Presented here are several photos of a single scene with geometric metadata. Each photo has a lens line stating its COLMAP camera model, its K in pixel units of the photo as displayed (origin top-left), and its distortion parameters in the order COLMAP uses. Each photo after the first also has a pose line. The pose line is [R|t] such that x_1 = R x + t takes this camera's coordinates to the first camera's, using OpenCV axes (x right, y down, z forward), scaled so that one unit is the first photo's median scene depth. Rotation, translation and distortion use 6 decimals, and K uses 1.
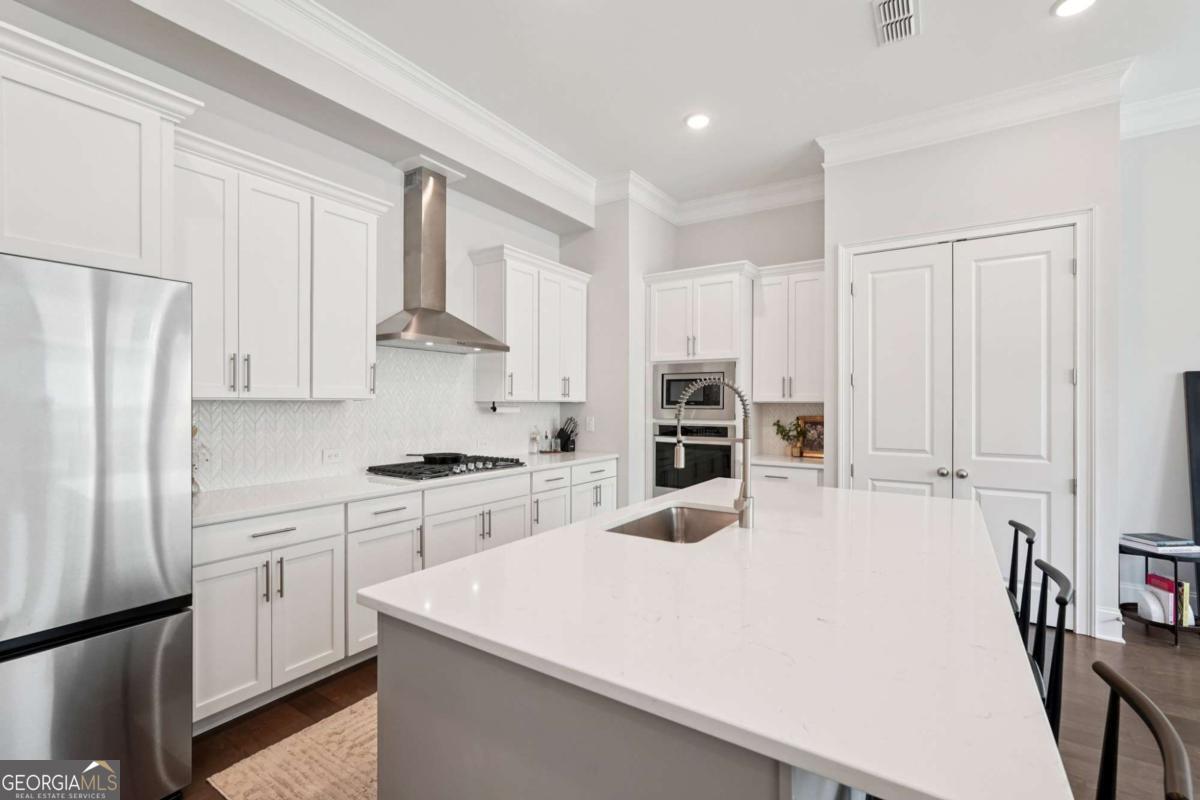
lens RADIAL K [[531.4, 0, 597.8], [0, 531.4, 396.3], [0, 0, 1]] dist [-0.013938, 0.008501]
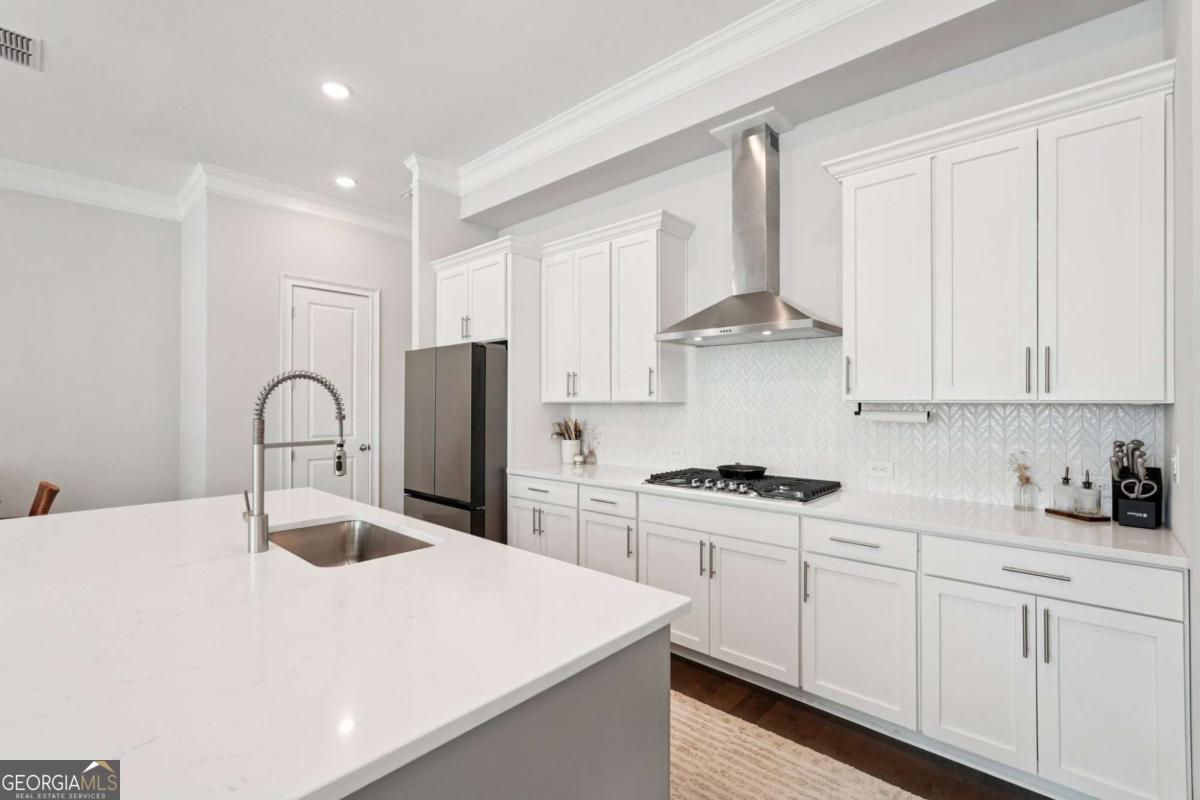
lens RADIAL K [[531.4, 0, 597.8], [0, 531.4, 396.3], [0, 0, 1]] dist [-0.013938, 0.008501]
pose [[-0.146486, -0.017389, -0.989060, 0.465234], [0.008349, 0.999788, -0.018814, 0.010619], [0.989178, -0.011013, -0.146310, 0.748267]]
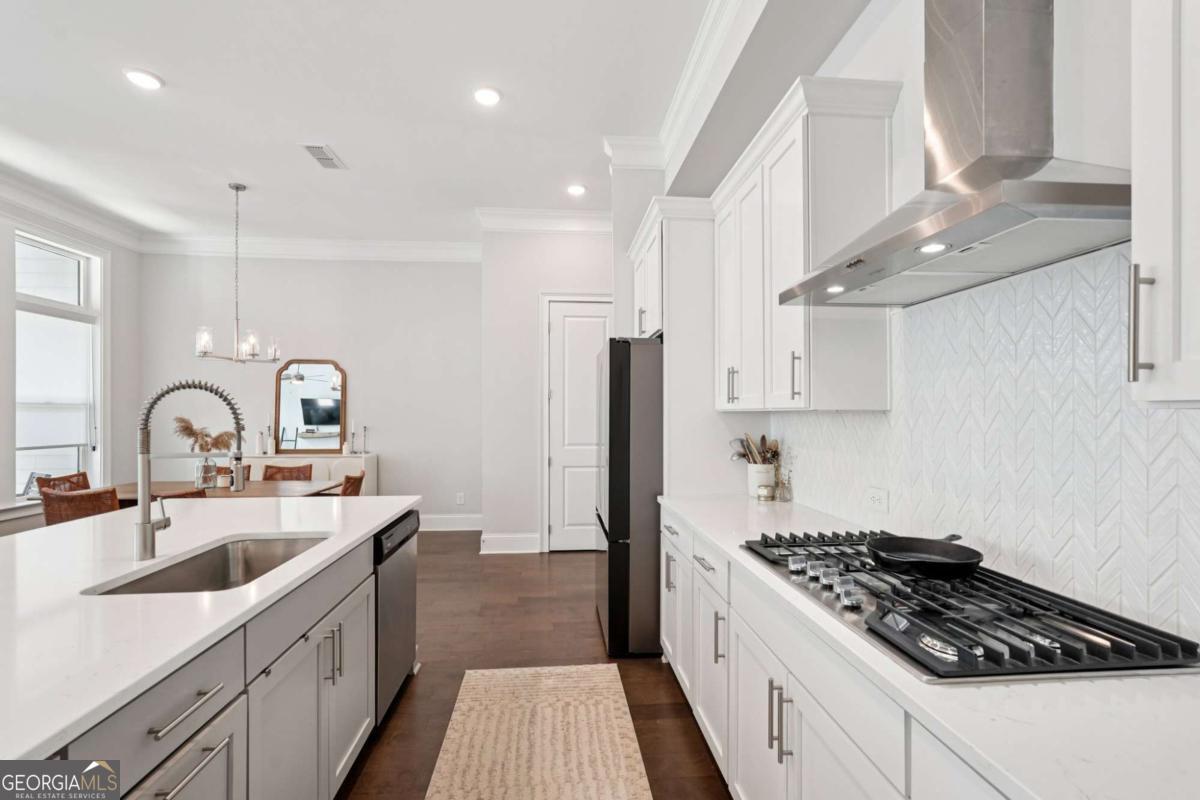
lens RADIAL K [[536.6, 0, 597.6], [0, 536.6, 409.6], [0, 0, 1]] dist [-0.017178, 0.000023]
pose [[-0.778634, -0.007227, -0.627437, 0.114014], [0.002958, 0.999880, -0.015189, 0.011370], [0.627471, -0.013683, -0.778519, 0.960488]]
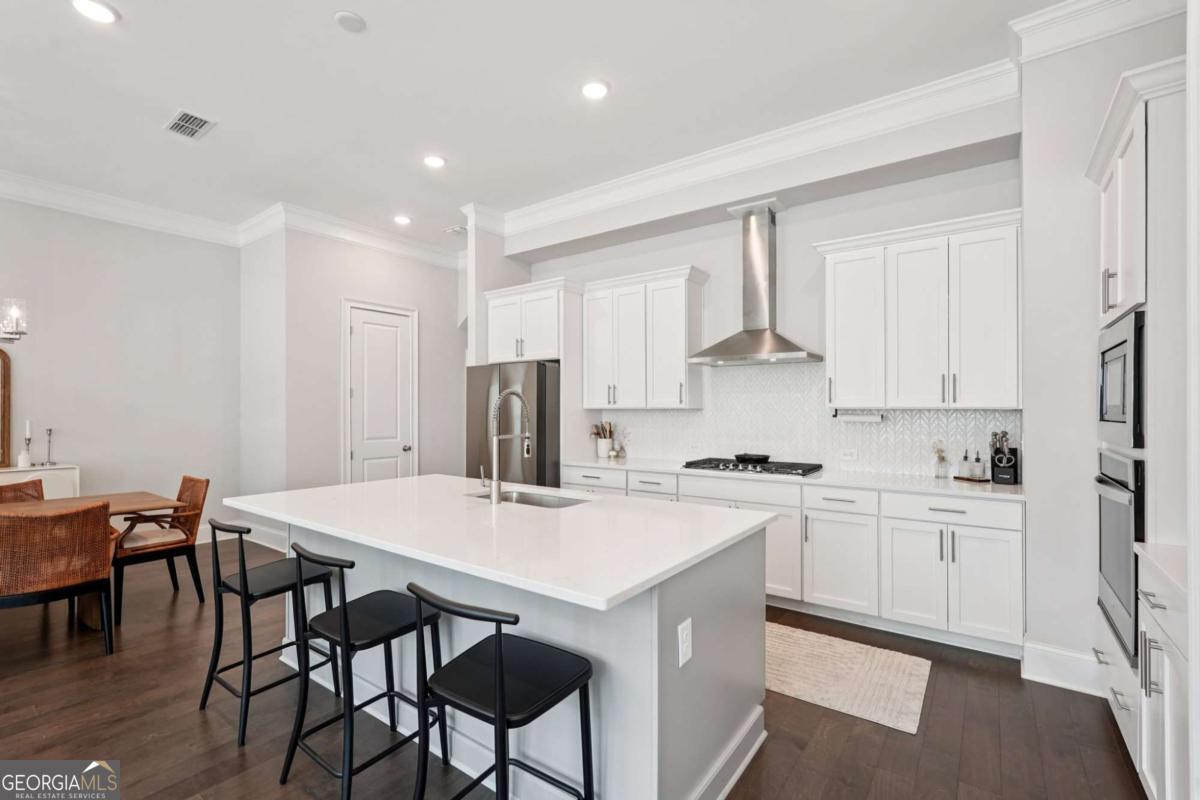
lens RADIAL K [[530.9, 0, 598.9], [0, 530.9, 401.6], [0, 0, 1]] dist [-0.017531, 0.008767]
pose [[-0.045173, -0.018179, -0.998814, 0.719324], [0.010405, 0.999772, -0.018667, 0.009523], [0.998925, -0.011236, -0.044974, 0.600660]]
